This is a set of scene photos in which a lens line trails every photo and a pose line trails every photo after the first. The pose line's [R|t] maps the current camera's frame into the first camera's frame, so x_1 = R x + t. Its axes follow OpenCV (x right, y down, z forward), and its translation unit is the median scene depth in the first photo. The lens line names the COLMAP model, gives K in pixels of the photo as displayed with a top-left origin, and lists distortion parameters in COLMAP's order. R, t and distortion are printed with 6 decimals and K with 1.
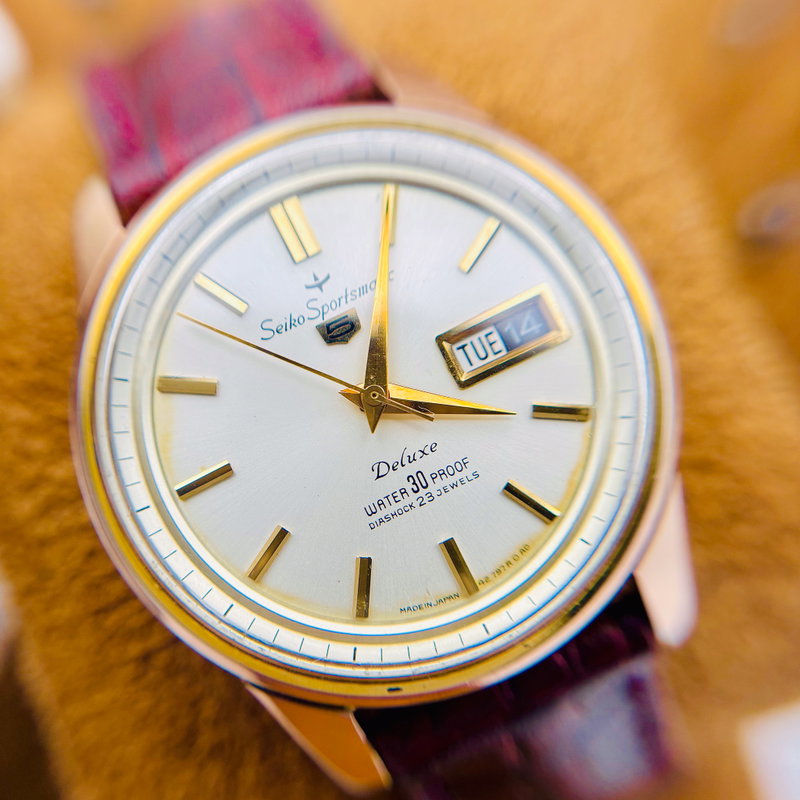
lens RADIAL K [[998.1, 0, 389.5], [0, 998.1, 416.4], [0, 0, 1]] dist [0.776192, -1.207356]
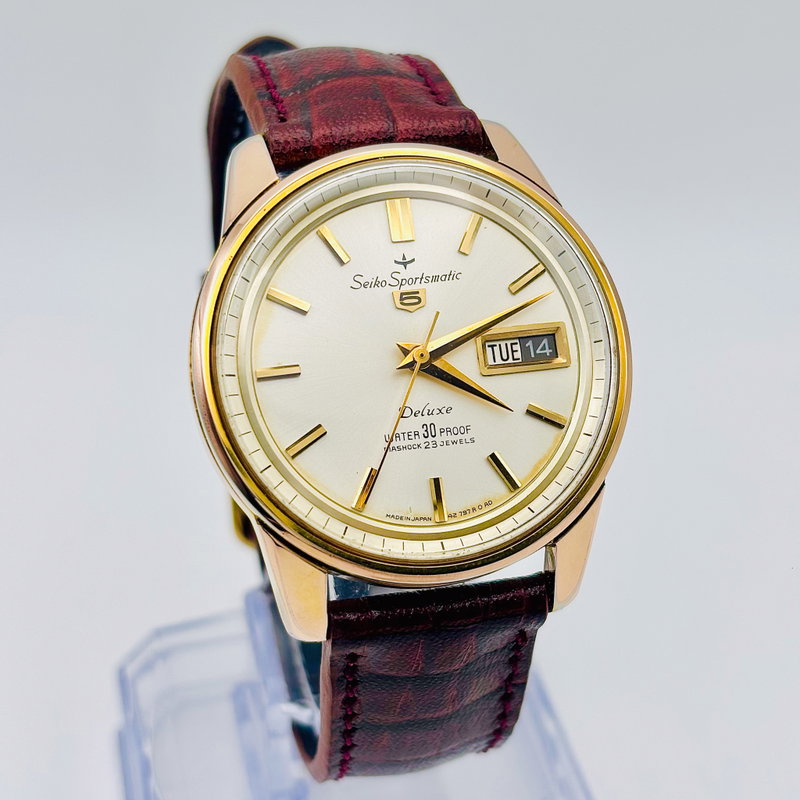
lens RADIAL K [[1522.9, 0, 389.1], [0, 1522.9, 426.6], [0, 0, 1]] dist [0.302416, 0.027789]
pose [[0.934539, 0.336126, 0.116858, -0.252344], [-0.328185, 0.941032, -0.082176, 0.239417], [-0.137588, 0.038445, 0.989743, -0.944208]]
